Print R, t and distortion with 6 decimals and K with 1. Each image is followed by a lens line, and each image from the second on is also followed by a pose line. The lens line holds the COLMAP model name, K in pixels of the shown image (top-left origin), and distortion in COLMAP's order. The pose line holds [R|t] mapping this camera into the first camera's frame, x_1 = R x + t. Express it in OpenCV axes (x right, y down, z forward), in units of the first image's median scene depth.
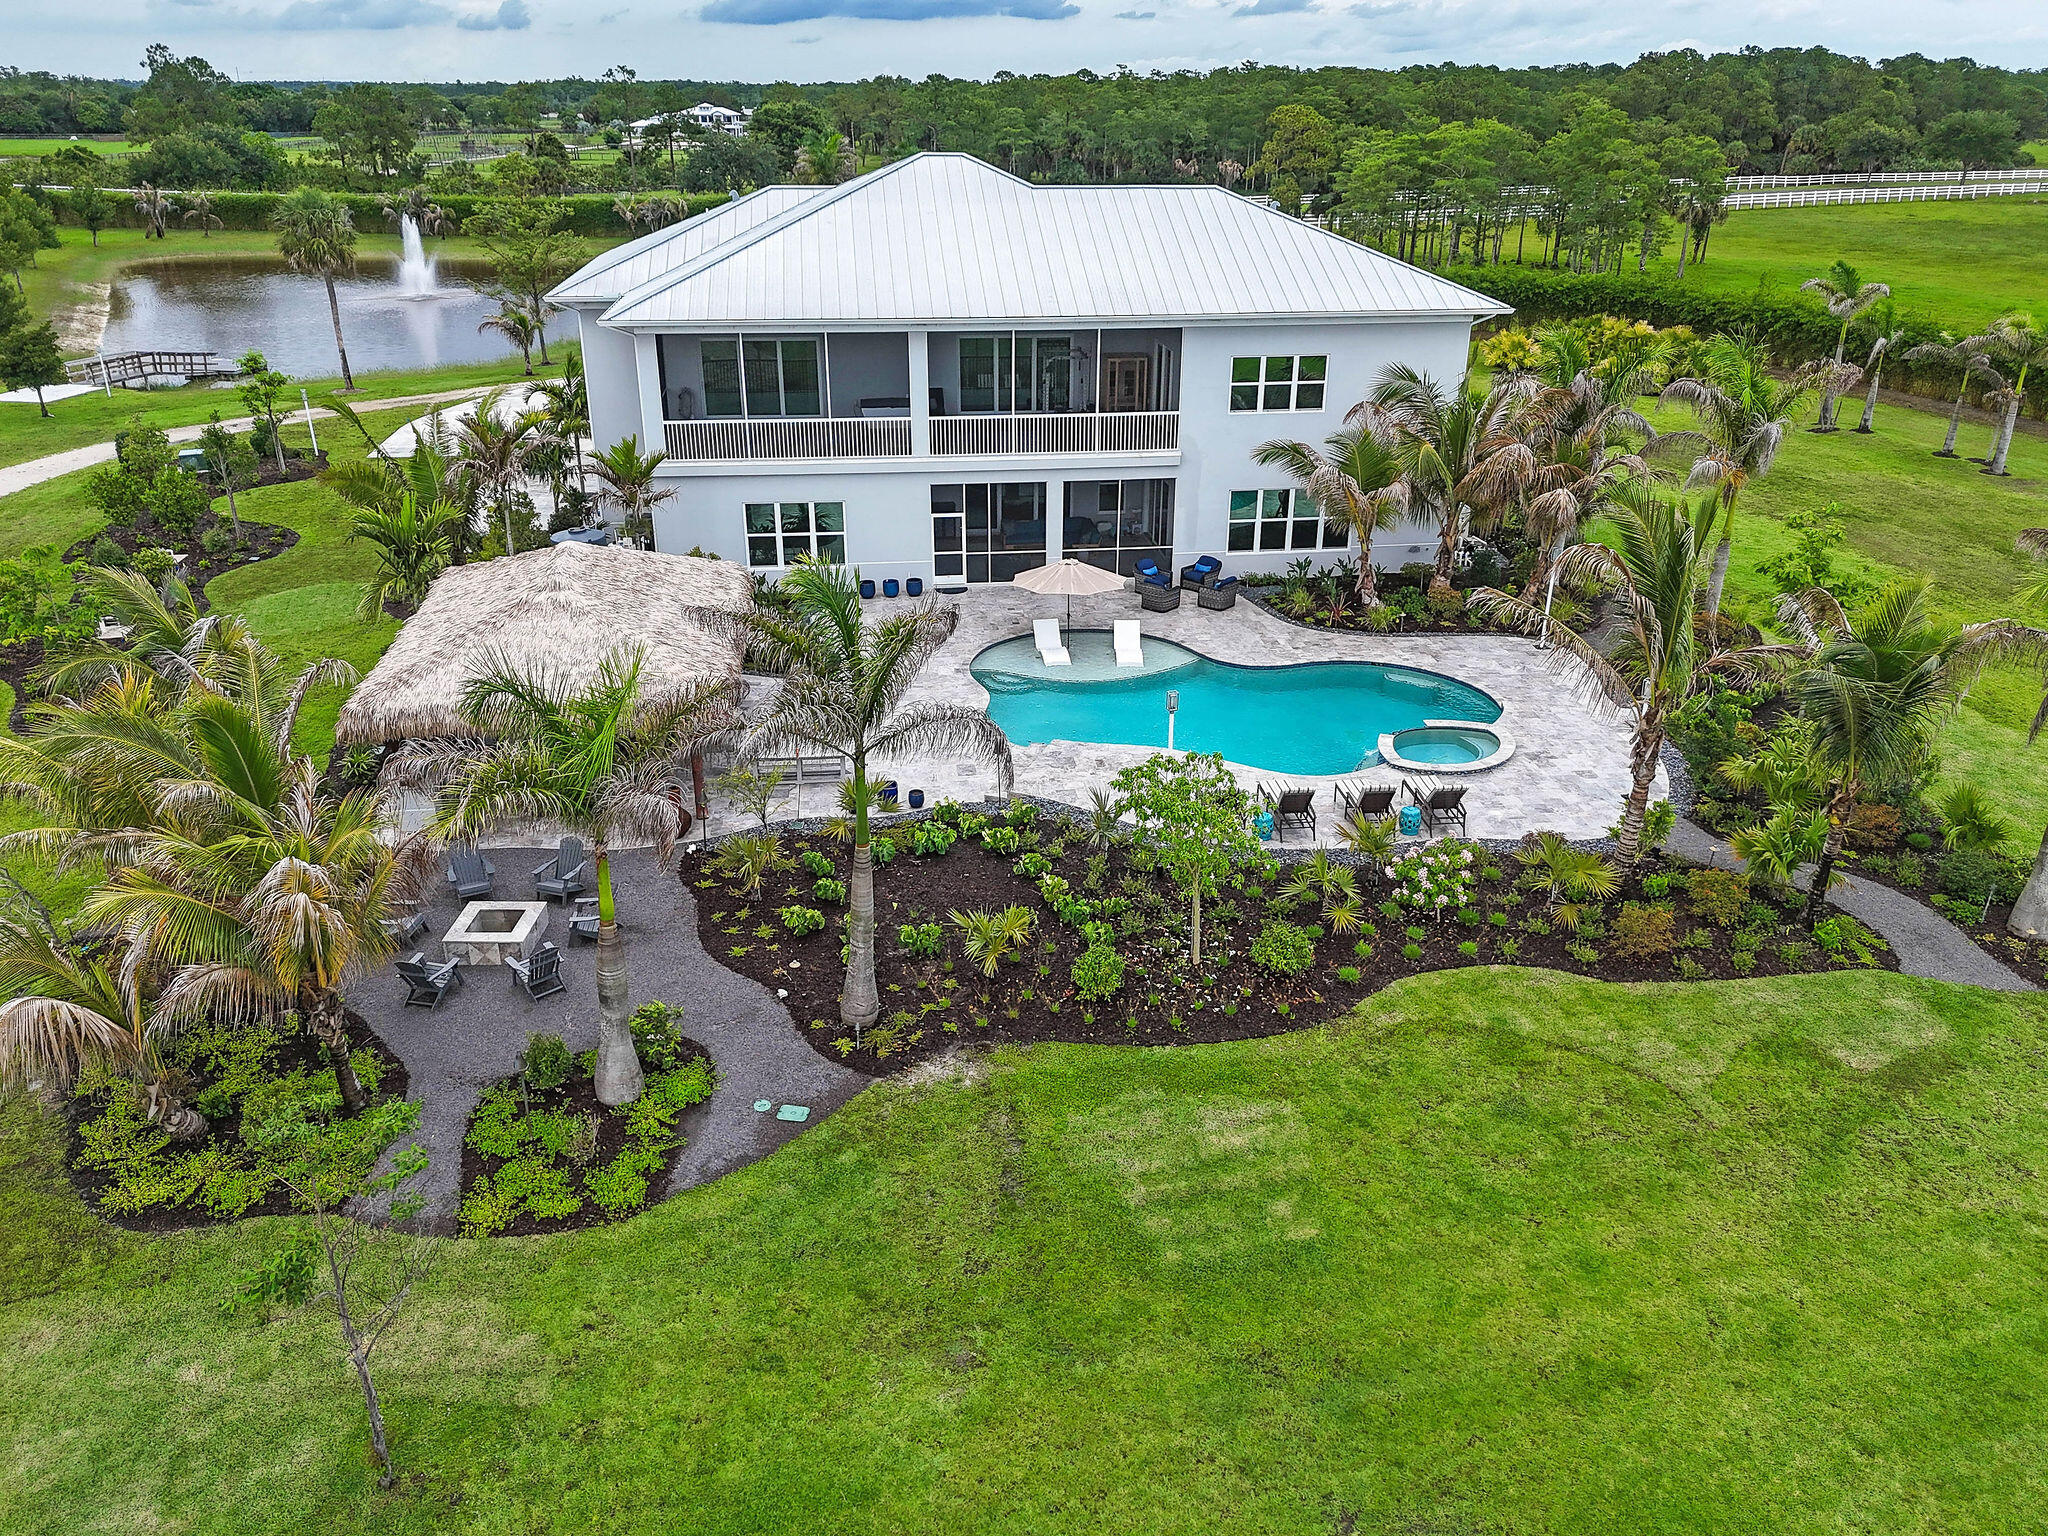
lens RADIAL K [[1539.7, 0, 1013.2], [0, 1539.7, 765.7], [0, 0, 1]] dist [0.052377, -0.003831]
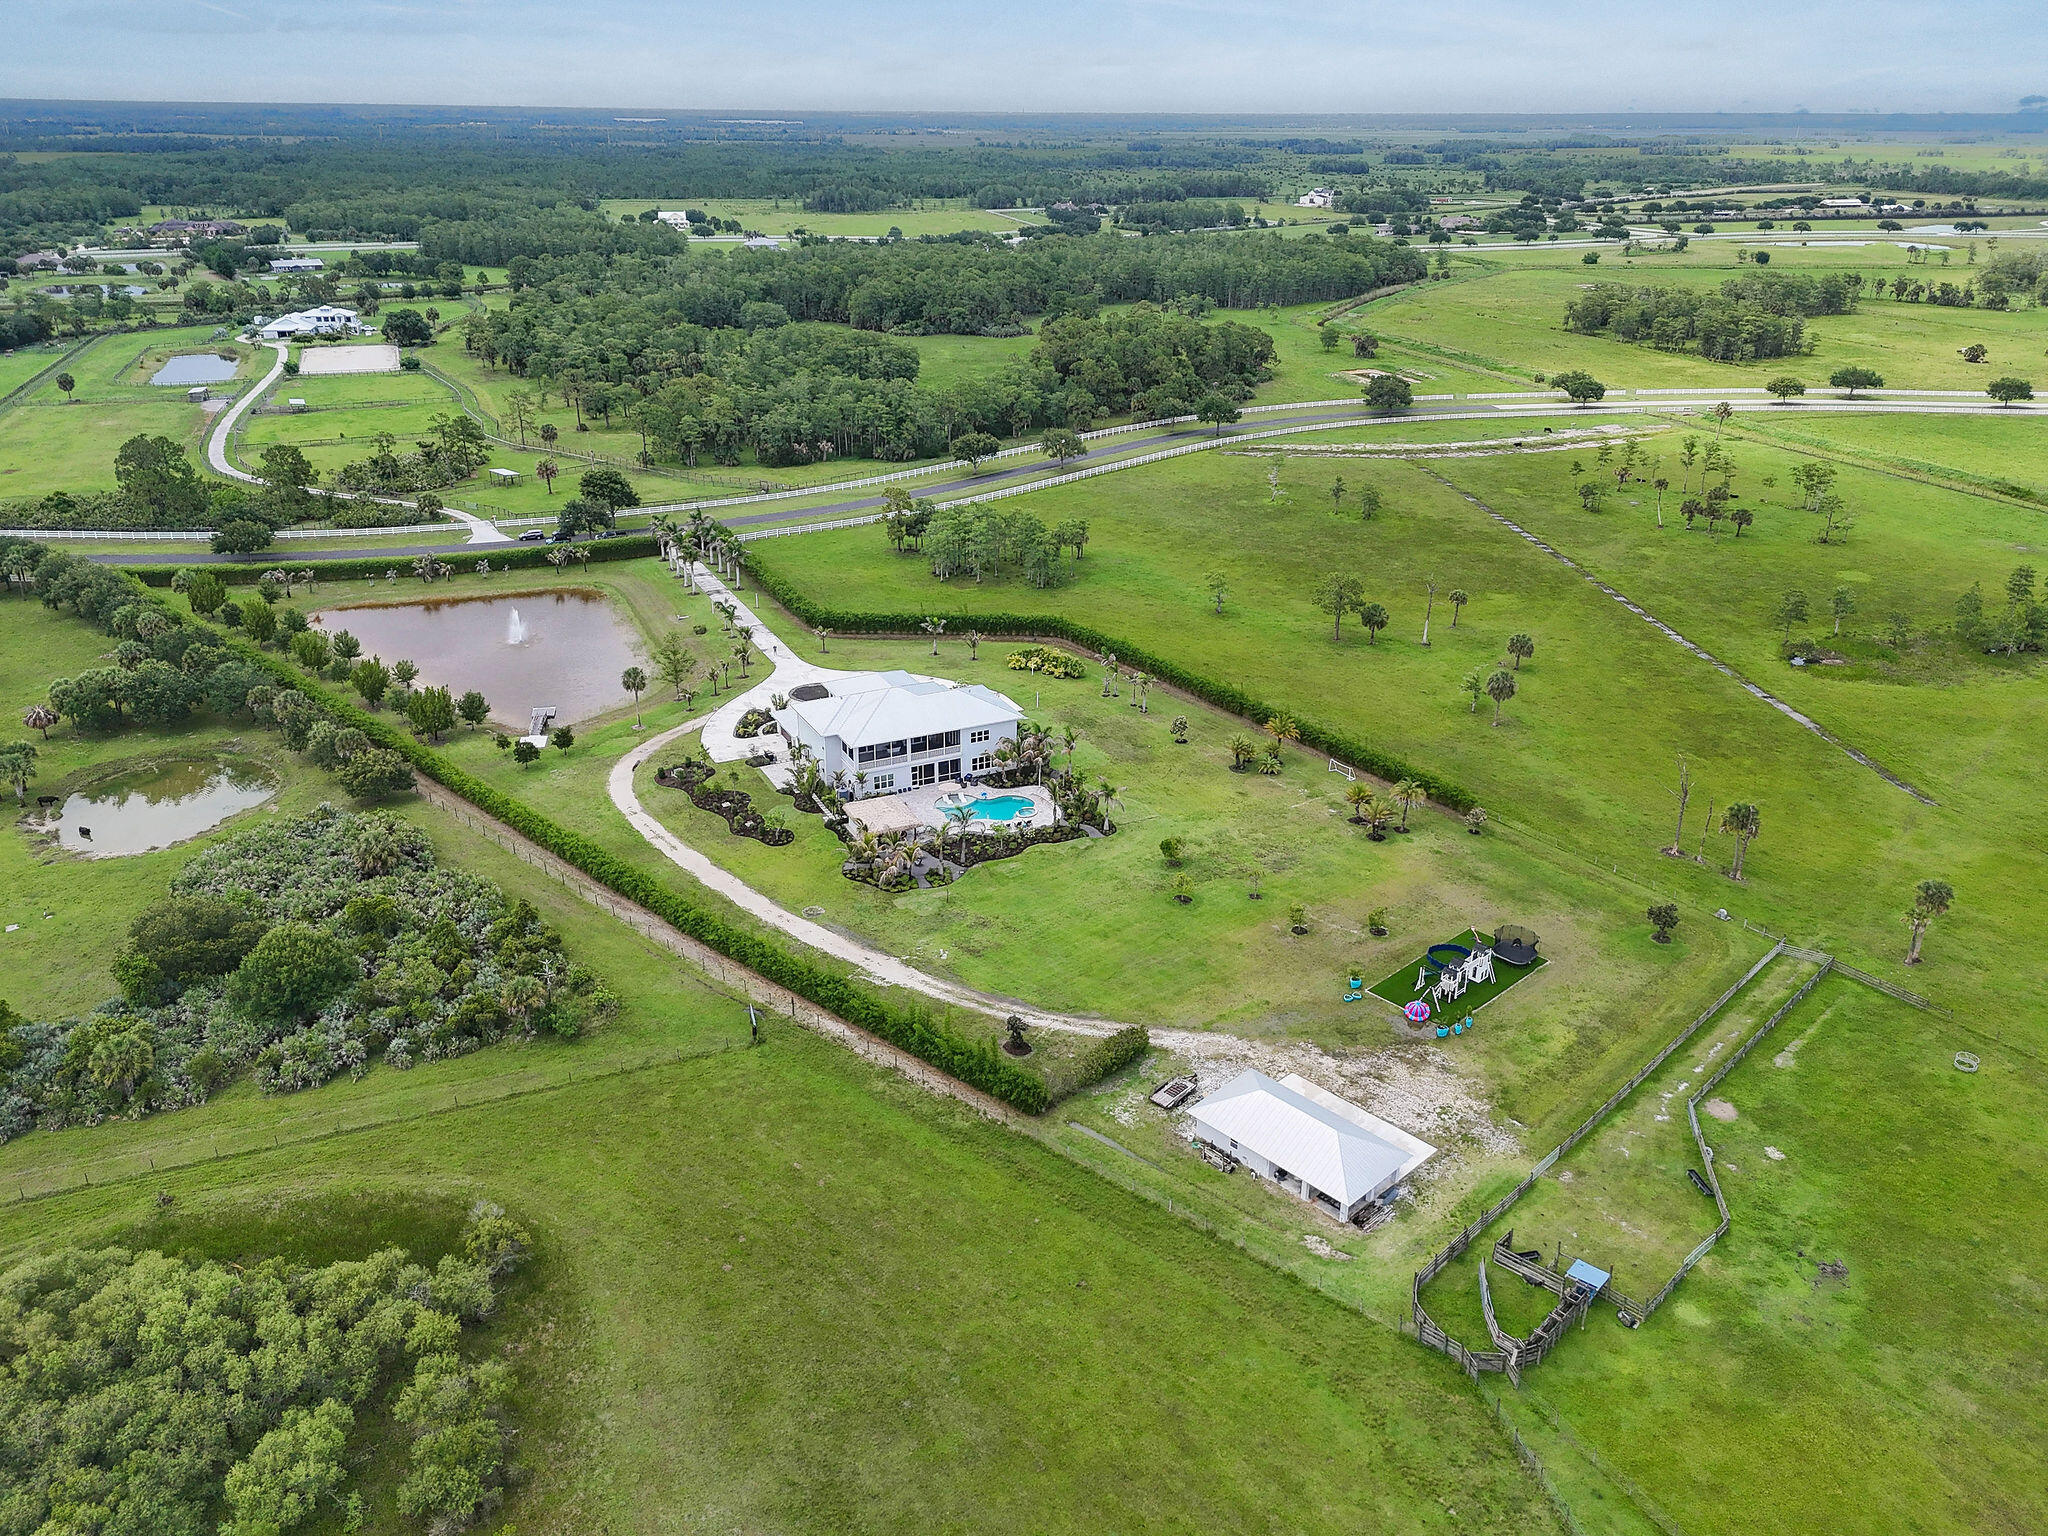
lens RADIAL K [[1539.7, 0, 1013.2], [0, 1539.7, 765.7], [0, 0, 1]] dist [0.052377, -0.003831]
pose [[0.946447, -0.135898, 0.292863, -1.199922], [0.136014, 0.990504, 0.020069, -0.254967], [-0.292810, 0.020840, 0.955944, -3.771676]]
